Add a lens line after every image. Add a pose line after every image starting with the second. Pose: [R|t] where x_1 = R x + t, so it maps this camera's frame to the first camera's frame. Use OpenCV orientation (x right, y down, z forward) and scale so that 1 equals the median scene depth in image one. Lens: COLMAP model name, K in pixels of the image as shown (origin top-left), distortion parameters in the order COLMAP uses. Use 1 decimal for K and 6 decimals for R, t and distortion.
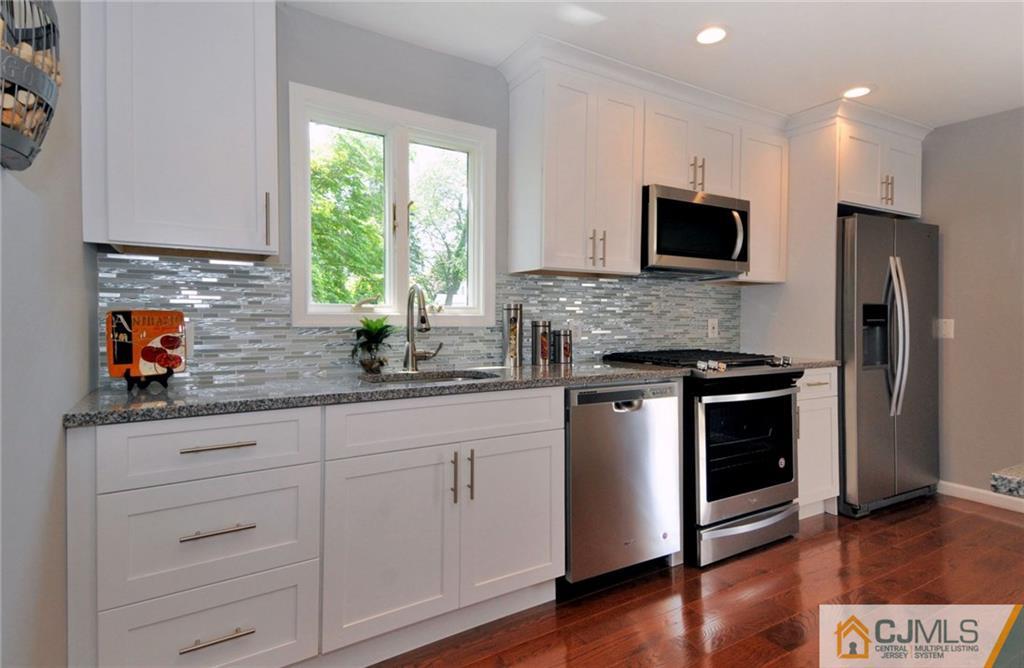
lens RADIAL K [[569.1, 0, 520.5], [0, 569.1, 334.4], [0, 0, 1]] dist [-0.007713, -0.001648]
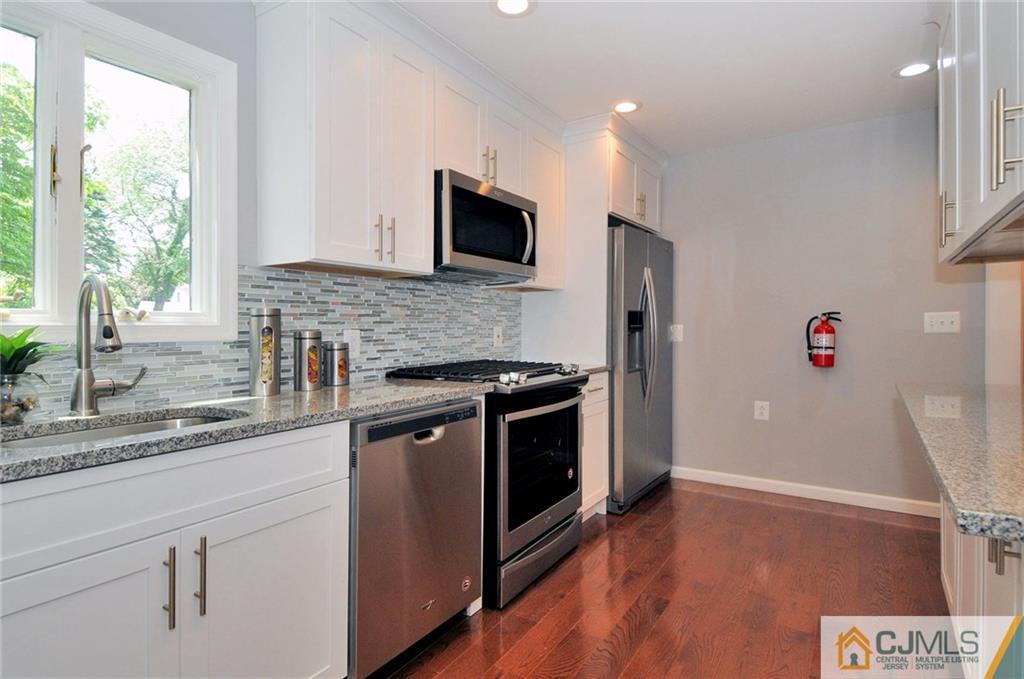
lens RADIAL K [[555.3, 0, 533.2], [0, 555.3, 321.6], [0, 0, 1]] dist [0.024170, -0.017875]
pose [[0.893927, -0.006973, 0.448159, -0.024069], [0.024525, 0.999142, -0.033373, -0.004319], [-0.447541, 0.040825, 0.893331, 0.191392]]
